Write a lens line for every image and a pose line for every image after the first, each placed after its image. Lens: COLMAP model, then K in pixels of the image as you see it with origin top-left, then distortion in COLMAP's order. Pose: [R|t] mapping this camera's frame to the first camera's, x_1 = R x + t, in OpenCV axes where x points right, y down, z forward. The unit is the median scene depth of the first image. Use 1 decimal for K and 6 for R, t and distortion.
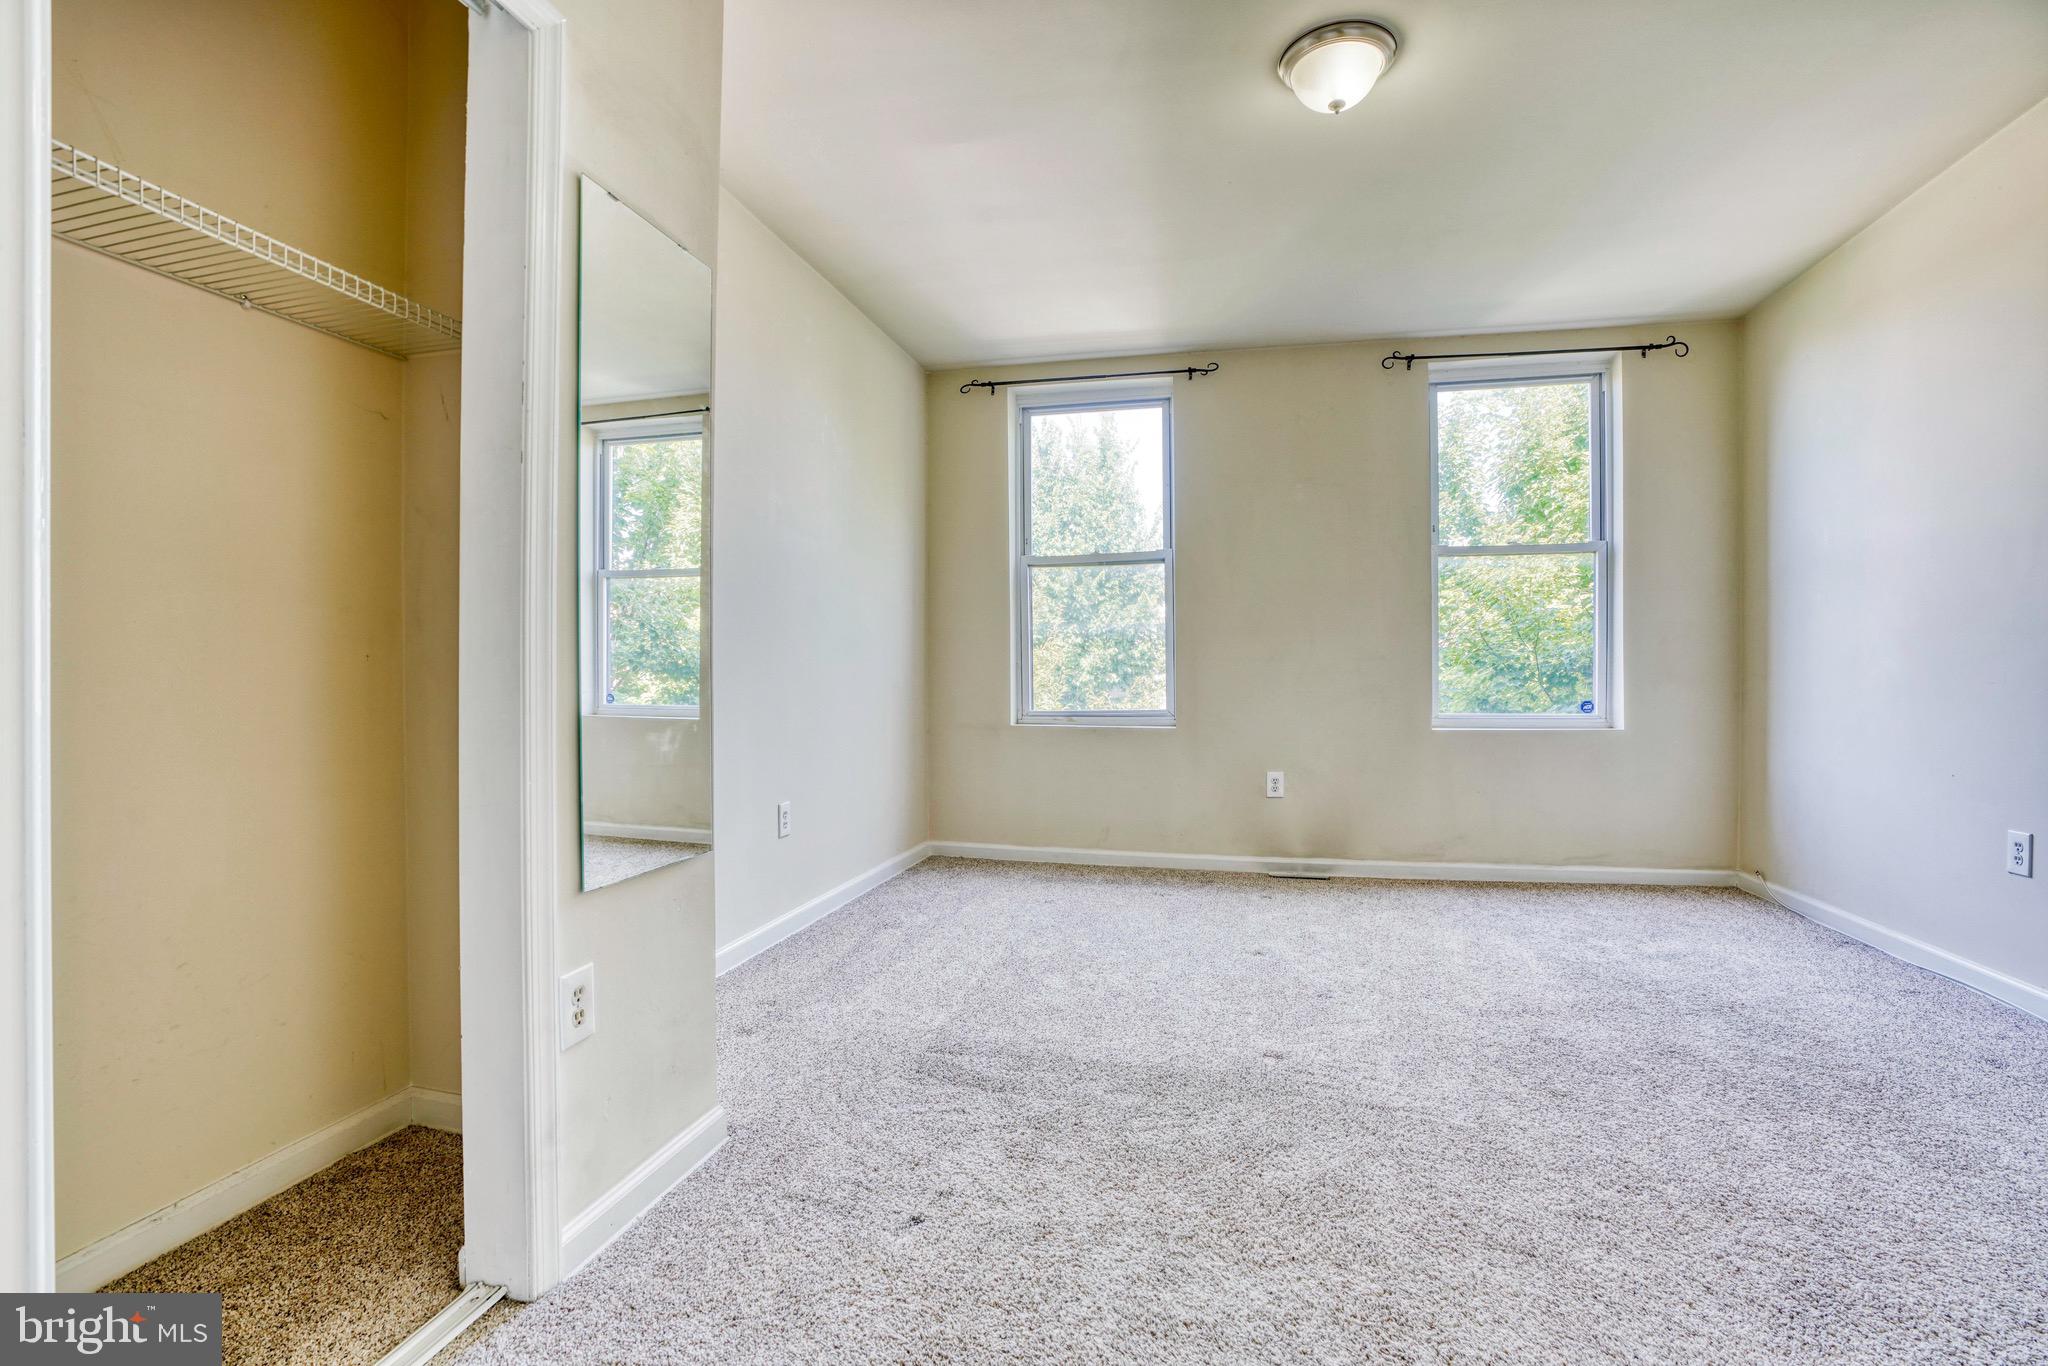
lens RADIAL K [[946.6, 0, 1008.4], [0, 946.6, 690.9], [0, 0, 1]] dist [-0.072081, 0.029151]
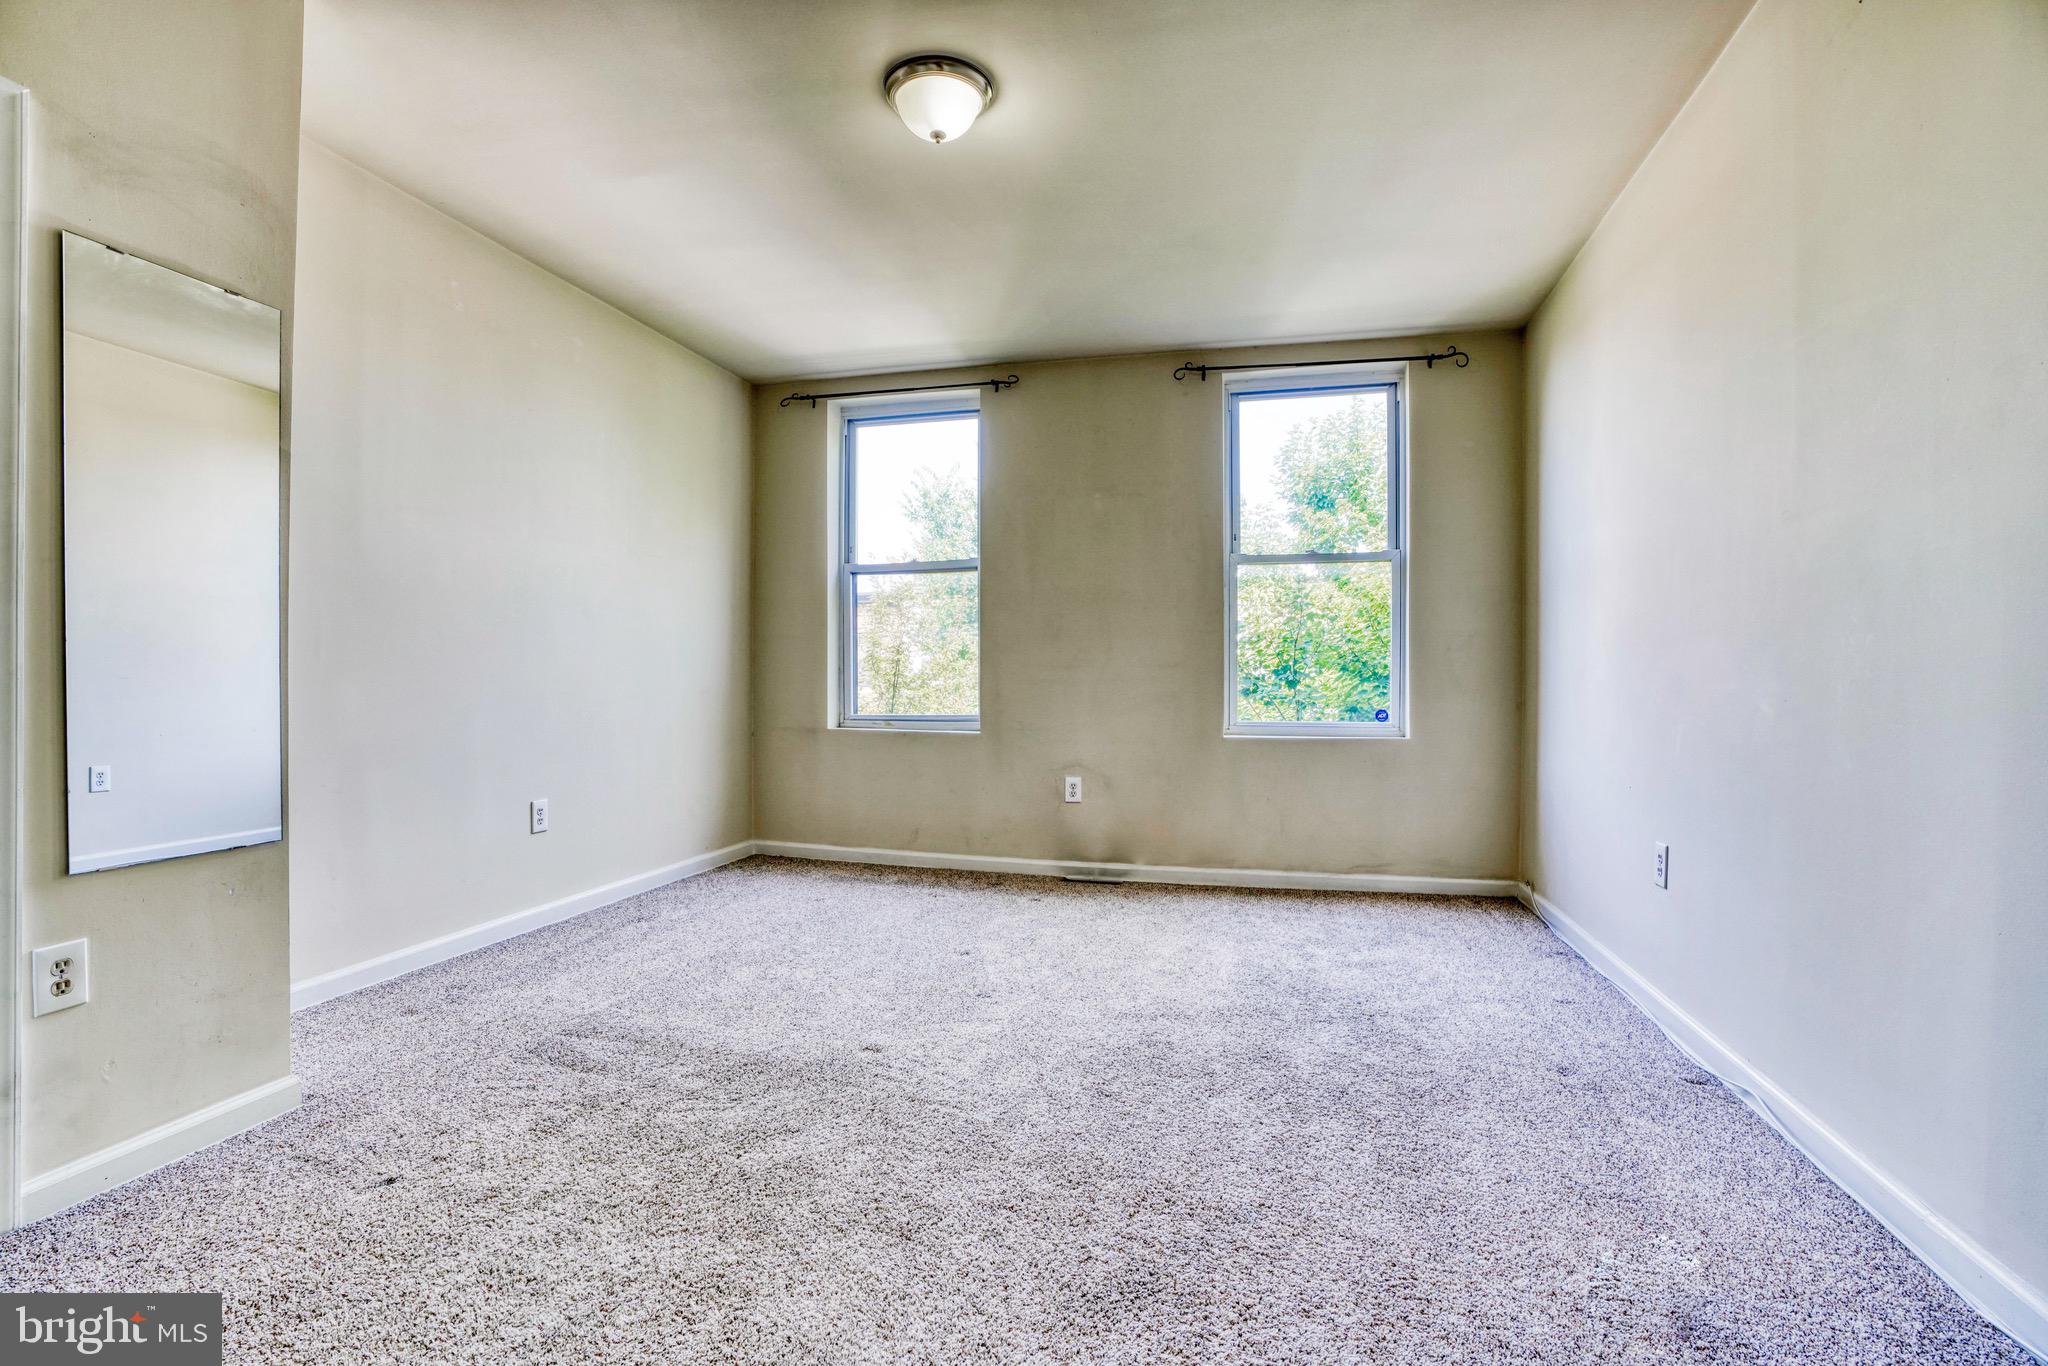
lens RADIAL K [[946.6, 0, 1008.4], [0, 946.6, 690.9], [0, 0, 1]] dist [-0.072081, 0.029151]
pose [[0.999727, 0.007346, -0.022182, 0.270252], [-0.007418, 0.999968, -0.003157, -0.003696], [0.022158, 0.003321, 0.999749, -0.025230]]
